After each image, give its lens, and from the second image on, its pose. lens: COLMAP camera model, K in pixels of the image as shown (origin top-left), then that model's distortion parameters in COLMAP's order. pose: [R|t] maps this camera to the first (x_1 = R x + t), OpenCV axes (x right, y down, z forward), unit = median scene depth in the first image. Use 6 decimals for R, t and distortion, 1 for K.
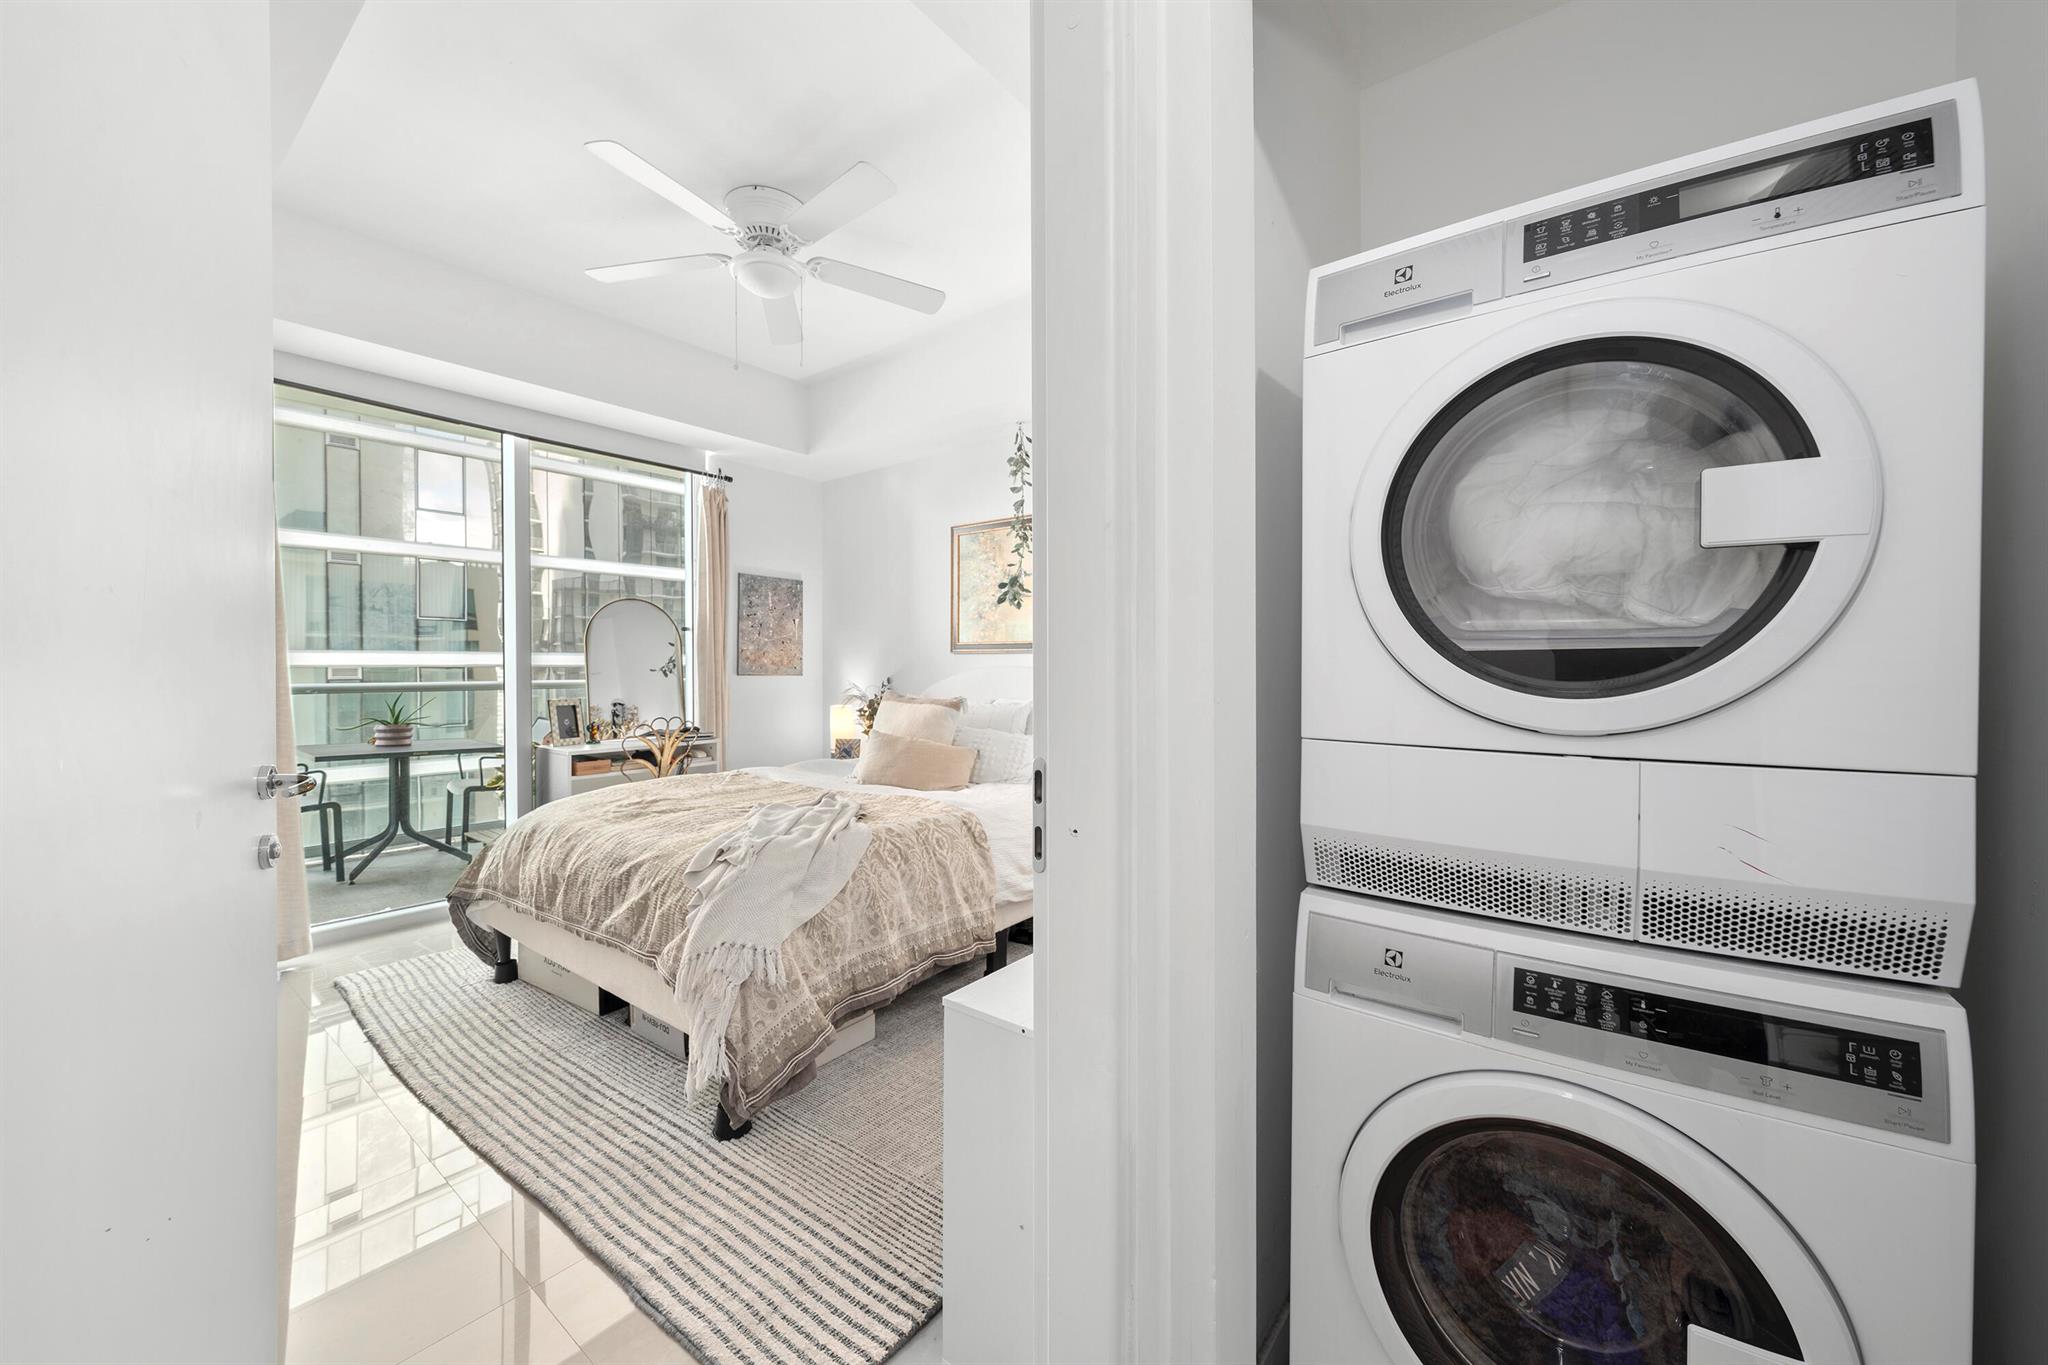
lens RADIAL K [[778.7, 0, 1038.0], [0, 778.7, 661.9], [0, 0, 1]] dist [-0.008348, 0.000025]
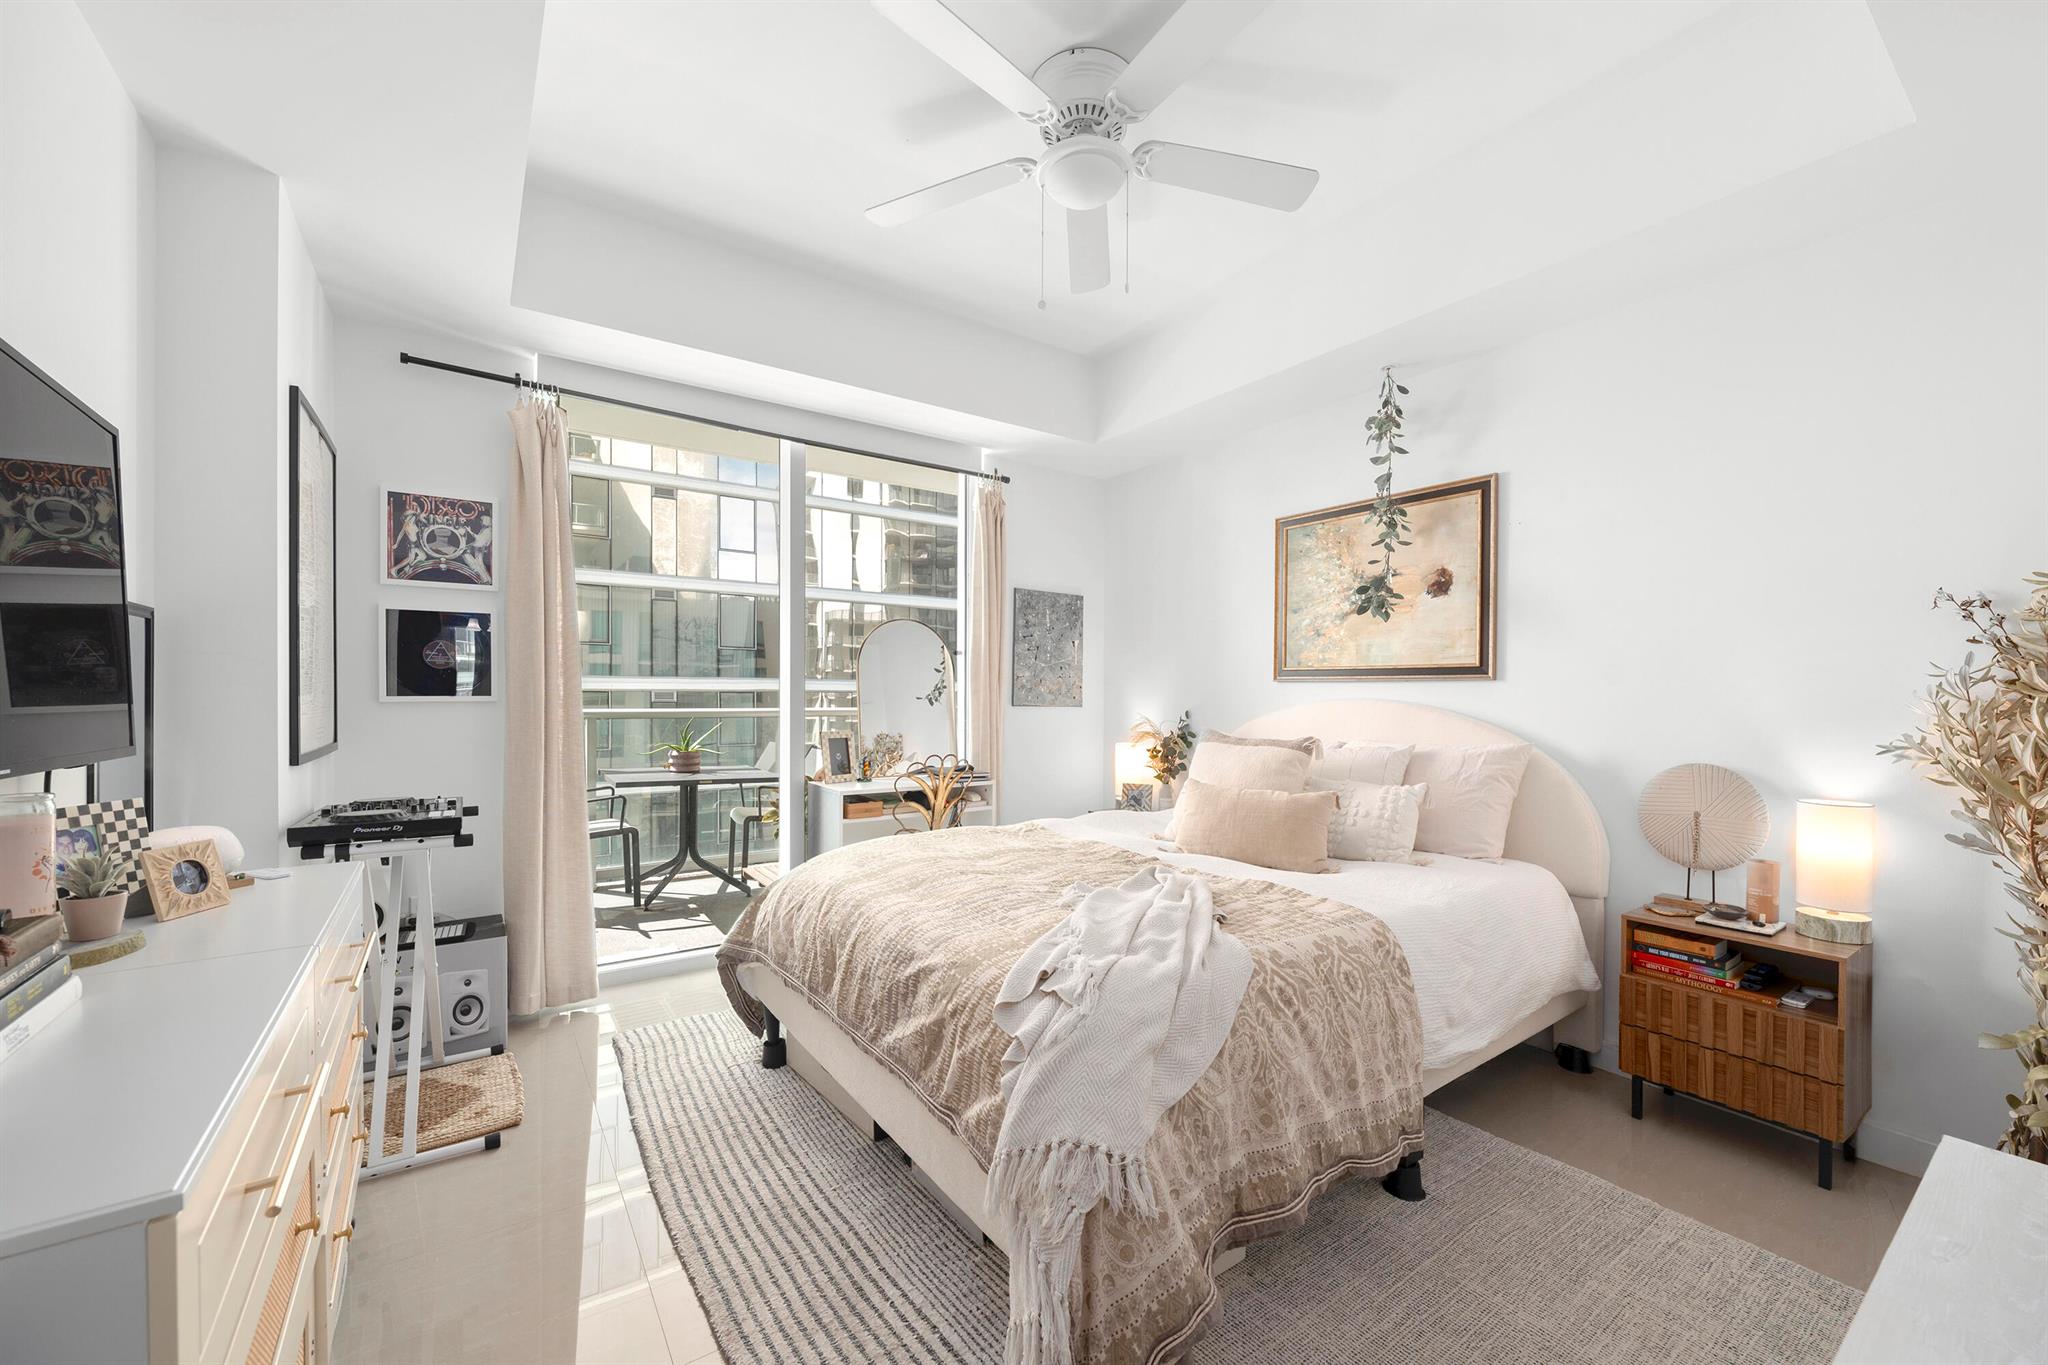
lens RADIAL K [[778.7, 0, 1011.9], [0, 778.7, 685.8], [0, 0, 1]] dist [-0.008348, 0.000025]
pose [[0.948414, 0.006424, -0.316969, -0.126629], [-0.008124, 0.999959, -0.004043, -0.002261], [0.316930, 0.006410, 0.948427, 0.199916]]
